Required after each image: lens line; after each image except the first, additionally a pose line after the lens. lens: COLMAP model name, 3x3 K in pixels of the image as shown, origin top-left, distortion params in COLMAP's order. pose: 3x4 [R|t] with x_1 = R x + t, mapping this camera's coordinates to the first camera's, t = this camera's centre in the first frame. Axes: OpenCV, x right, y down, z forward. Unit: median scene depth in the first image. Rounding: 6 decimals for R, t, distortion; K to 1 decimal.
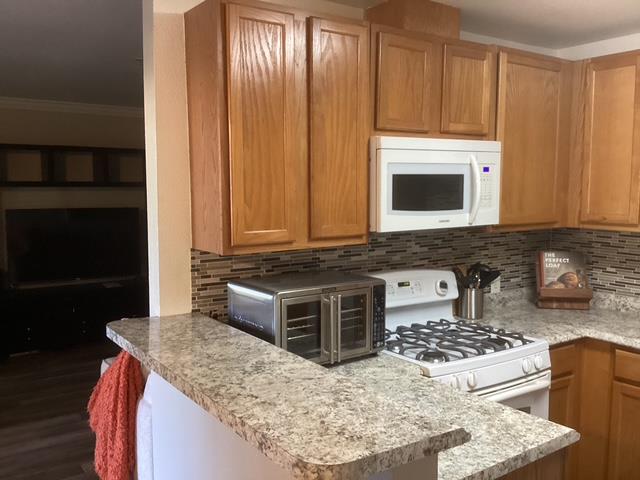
lens RADIAL K [[583.0, 0, 319.5], [0, 583.0, 240.4], [0, 0, 1]] dist [0.025550, 0.000000]
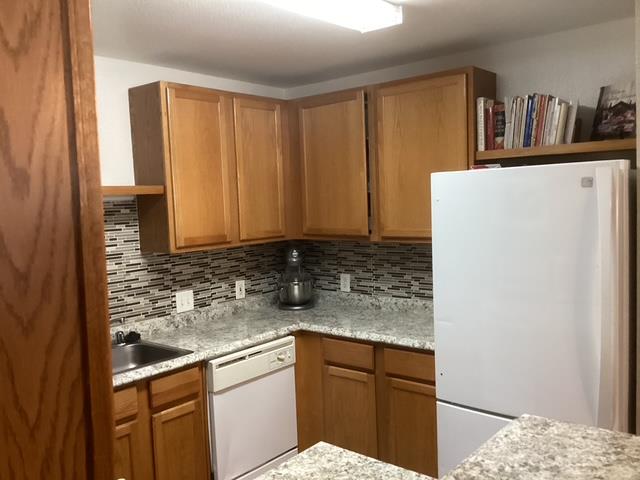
lens RADIAL K [[583.0, 0, 326.6], [0, 583.0, 238.4], [0, 0, 1]] dist [0.025550, 0.000000]
pose [[-0.267240, -0.062936, 0.961573, -0.367161], [0.126318, 0.986966, 0.099705, -0.093651], [-0.955315, 0.148109, -0.255807, 0.791484]]
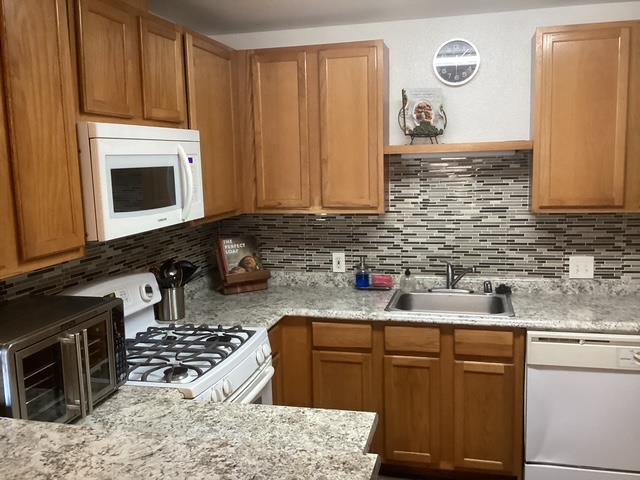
lens RADIAL K [[583.0, 0, 315.9], [0, 583.0, 238.8], [0, 0, 1]] dist [0.025550, 0.000000]
pose [[0.761930, -0.107799, 0.638625, -0.184968], [0.088804, 0.994127, 0.061857, -0.039704], [-0.641542, 0.009582, 0.767028, 0.173424]]
